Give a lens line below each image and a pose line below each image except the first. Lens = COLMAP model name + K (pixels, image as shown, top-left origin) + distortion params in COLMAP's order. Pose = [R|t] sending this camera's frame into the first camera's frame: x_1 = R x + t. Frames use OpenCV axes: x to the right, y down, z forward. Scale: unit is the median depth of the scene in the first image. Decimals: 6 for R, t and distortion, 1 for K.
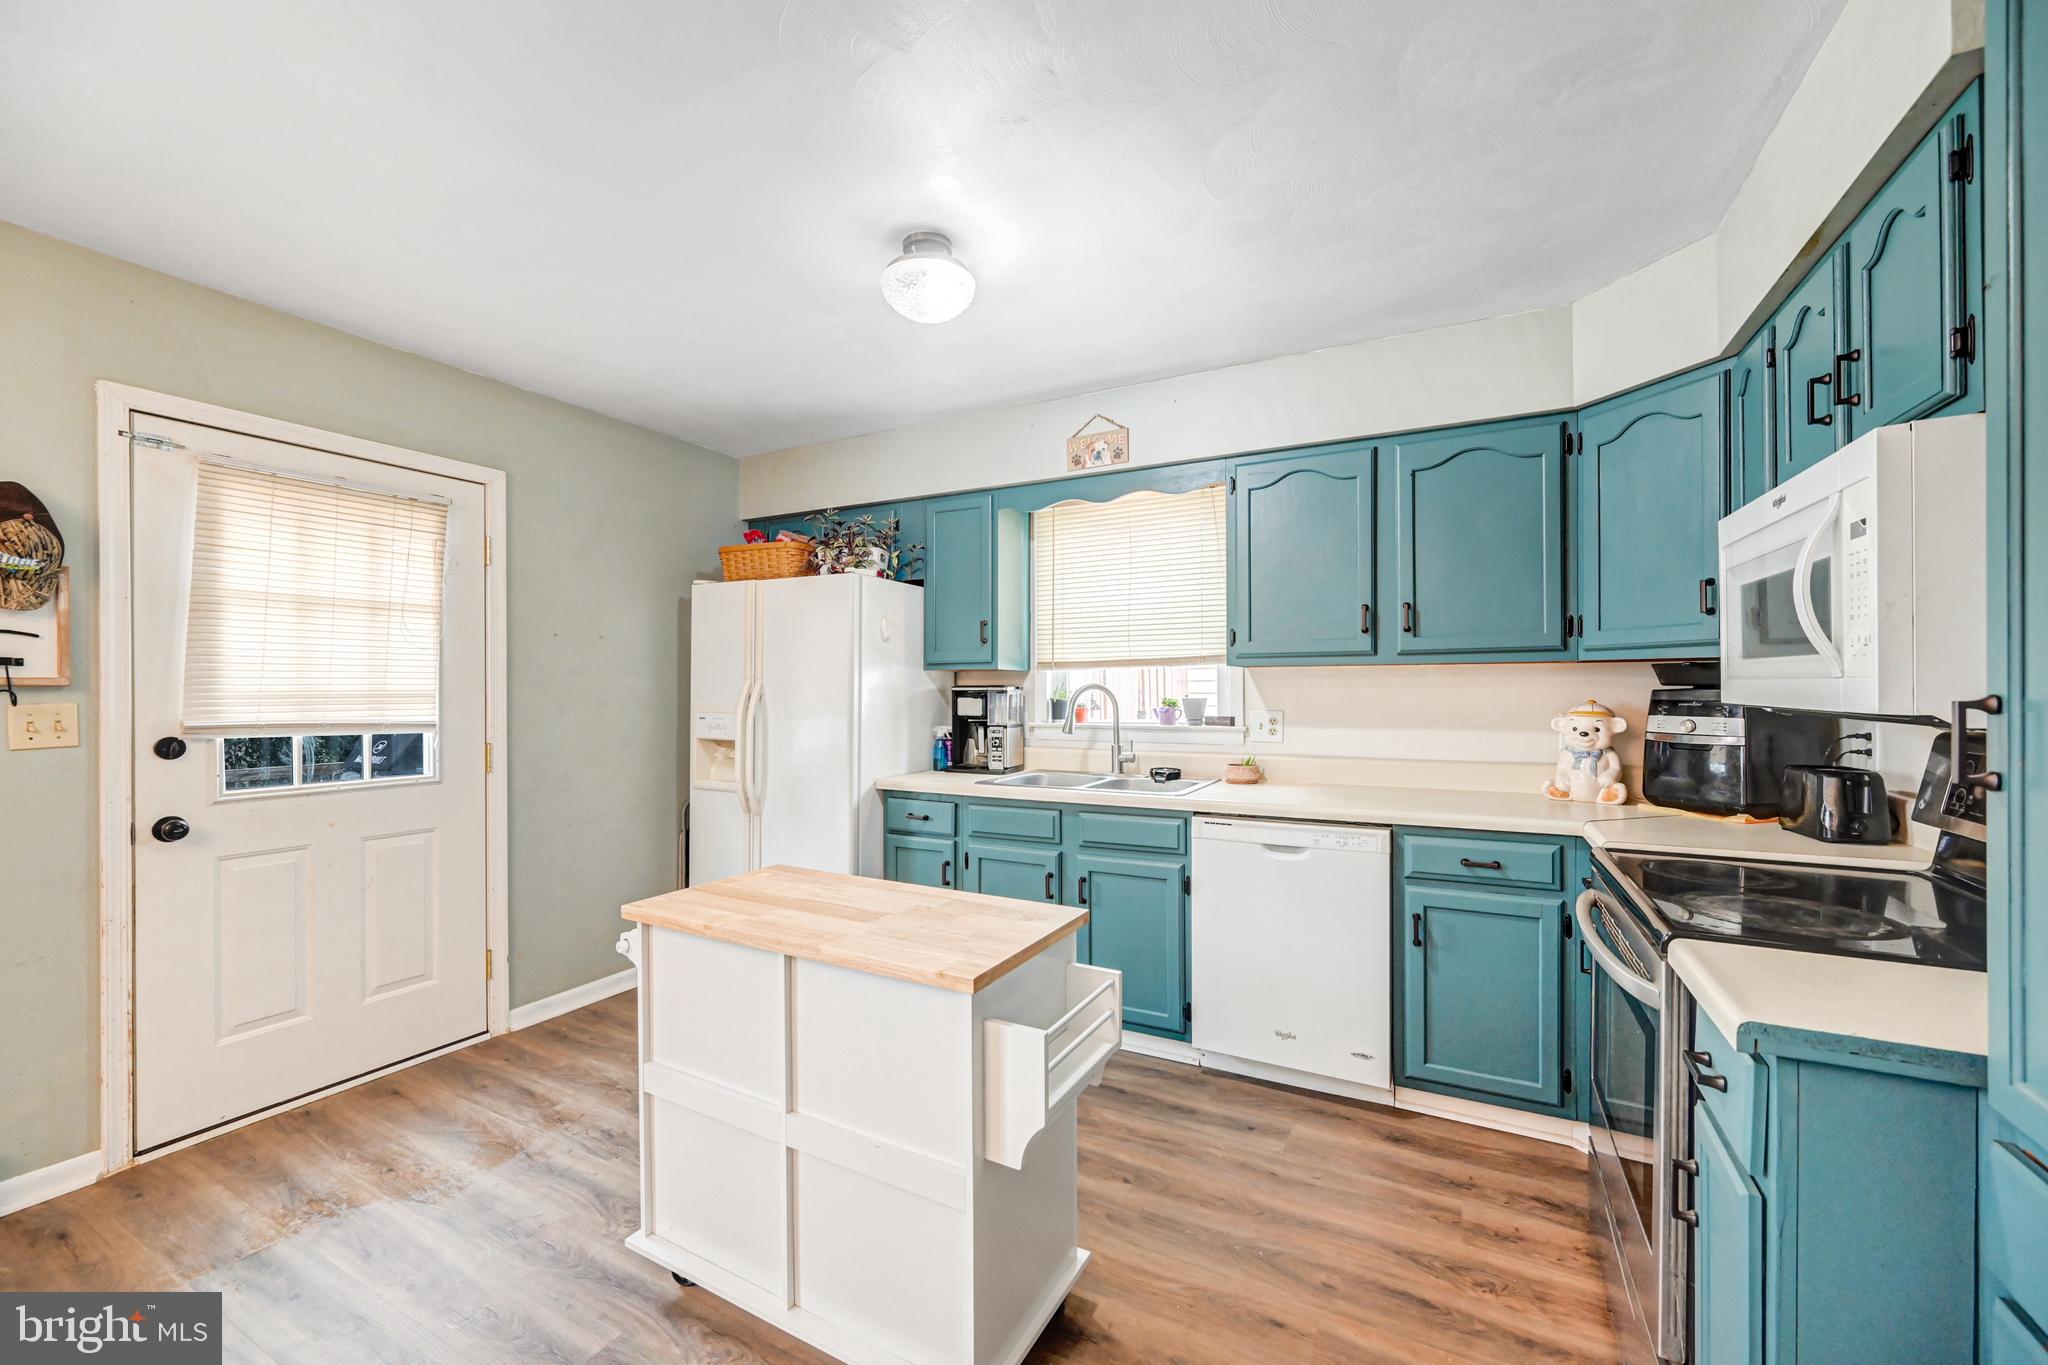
lens RADIAL K [[809.7, 0, 1018.1], [0, 809.7, 687.4], [0, 0, 1]] dist [-0.001050, -0.000111]
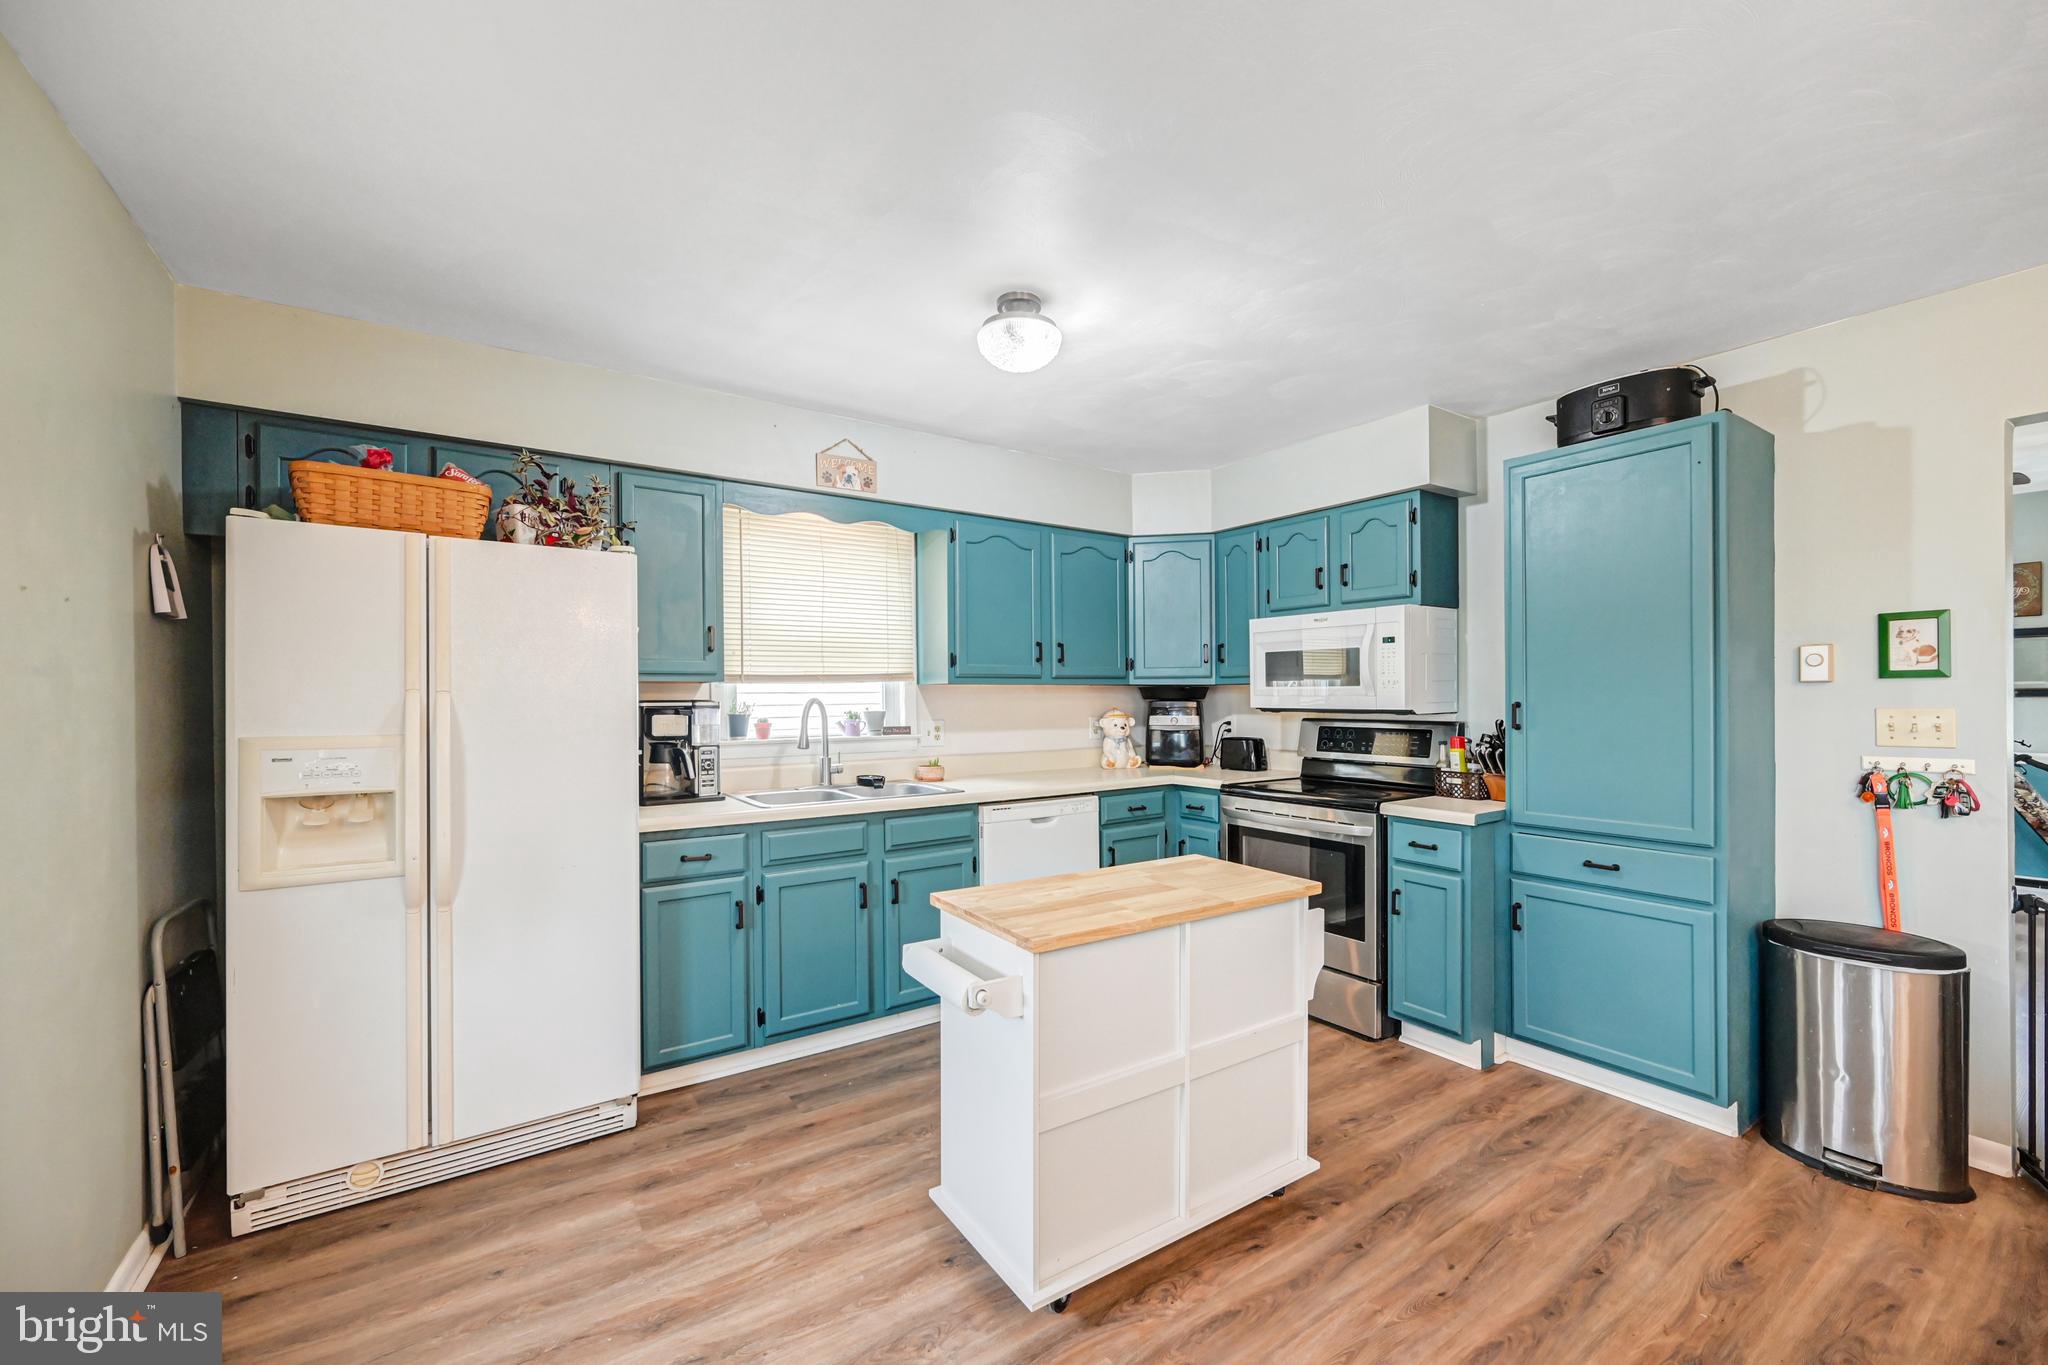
lens RADIAL K [[813.2, 0, 1028.3], [0, 813.2, 689.2], [0, 0, 1]] dist [-0.002186, 0.000087]
pose [[0.459512, 0.009578, 0.888120, -0.754258], [0.002984, 0.999920, -0.012327, -0.002436], [-0.888166, 0.008314, 0.459447, 0.331129]]
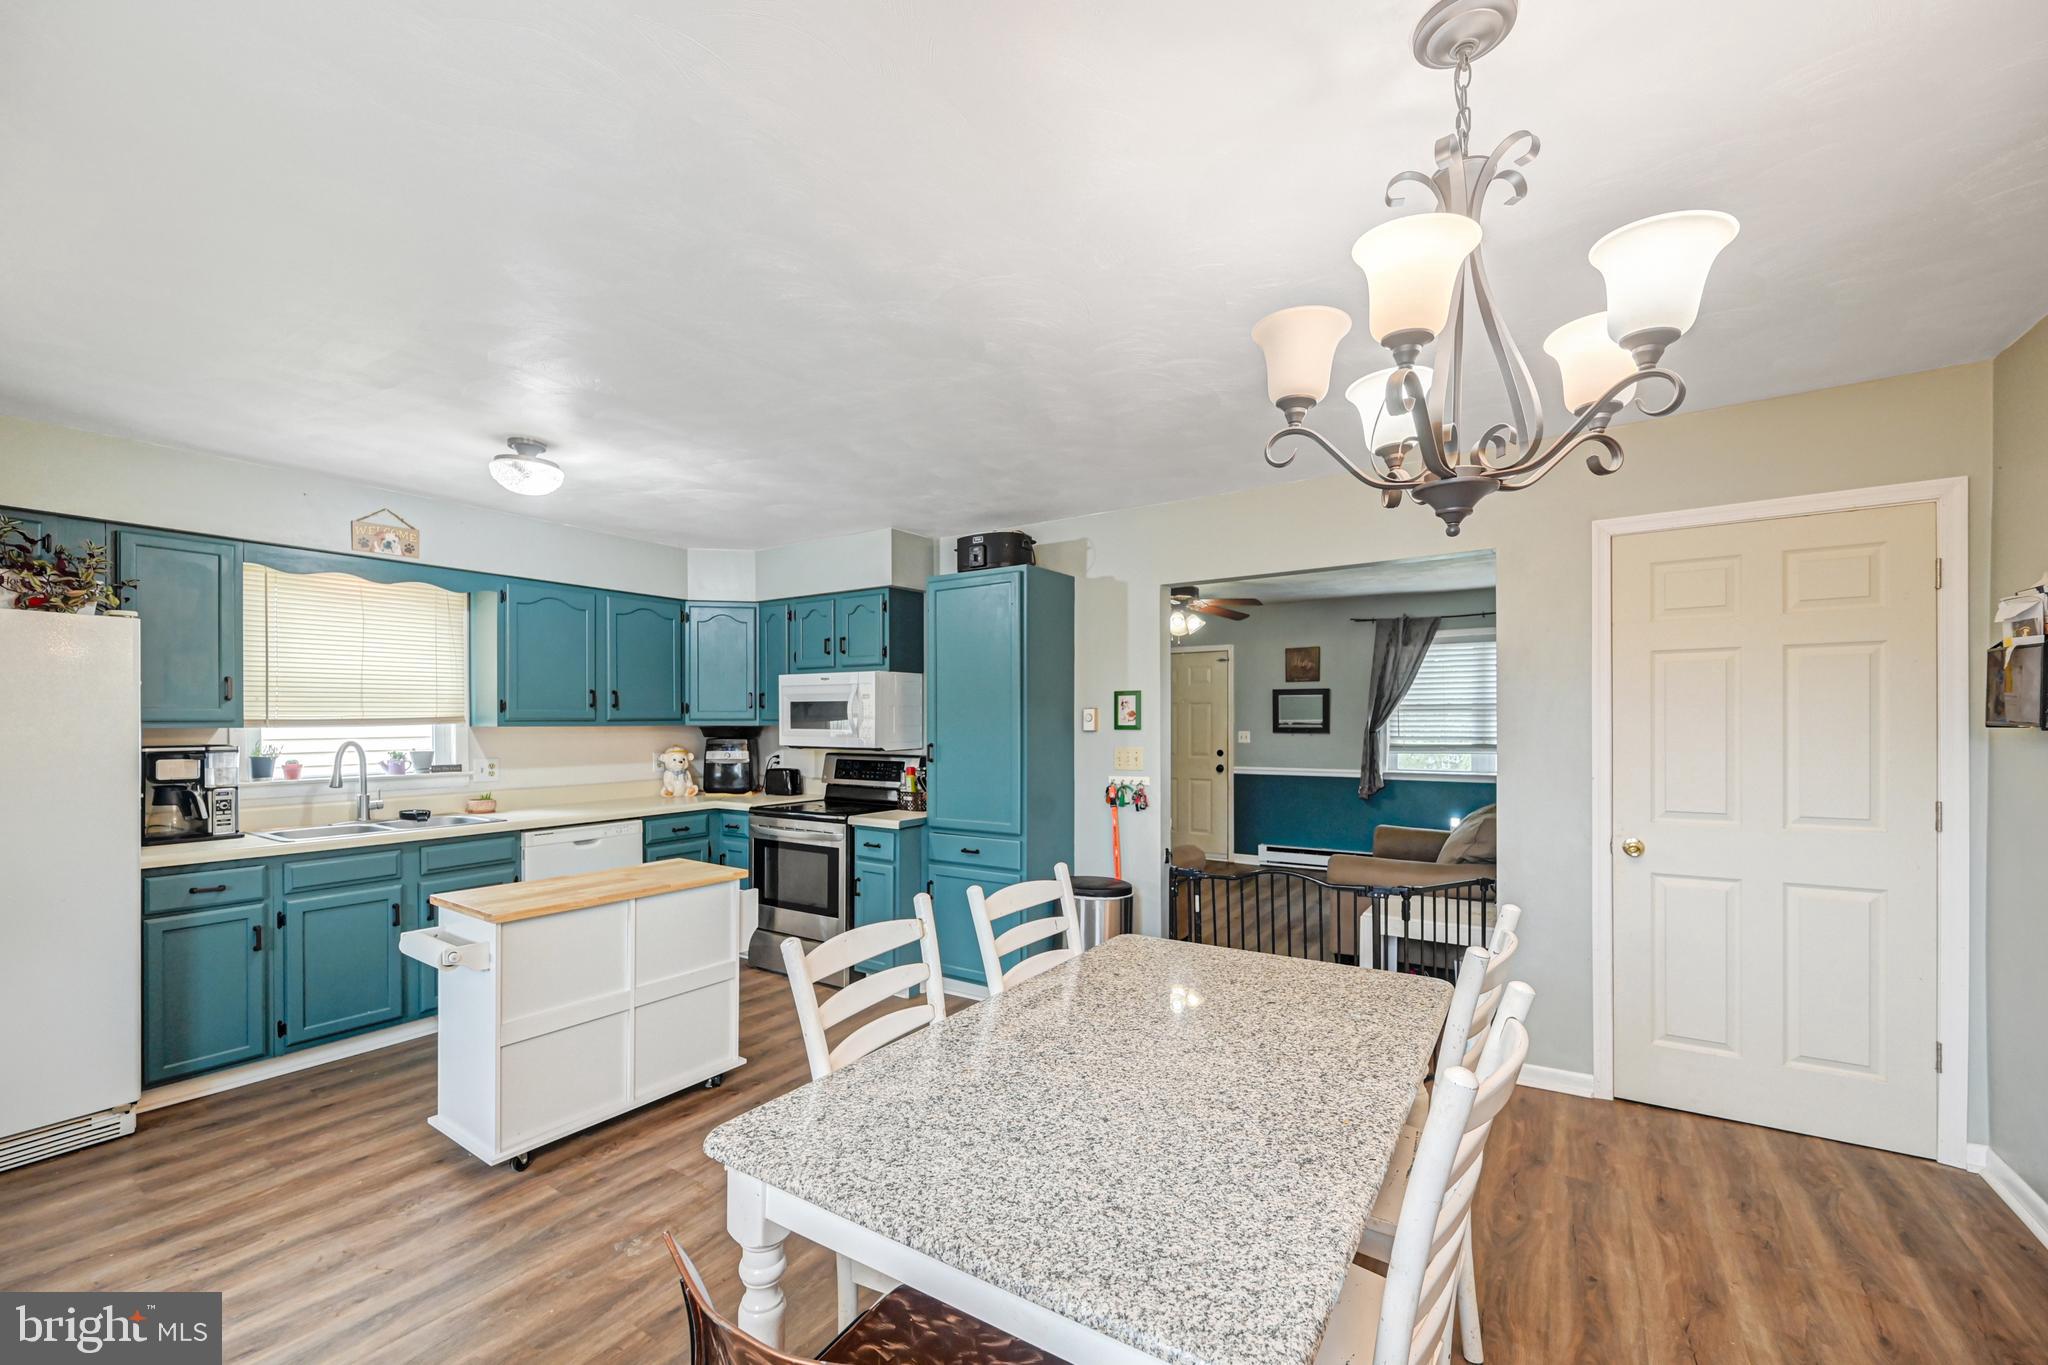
lens RADIAL K [[823.2, 0, 1014.4], [0, 823.2, 714.3], [0, 0, 1]] dist [-0.001426, -0.000325]
pose [[0.100772, 0.010935, 0.994849, -1.027233], [0.001023, 0.999938, -0.011094, -0.030491], [-0.994909, 0.002136, 0.100755, -0.013273]]
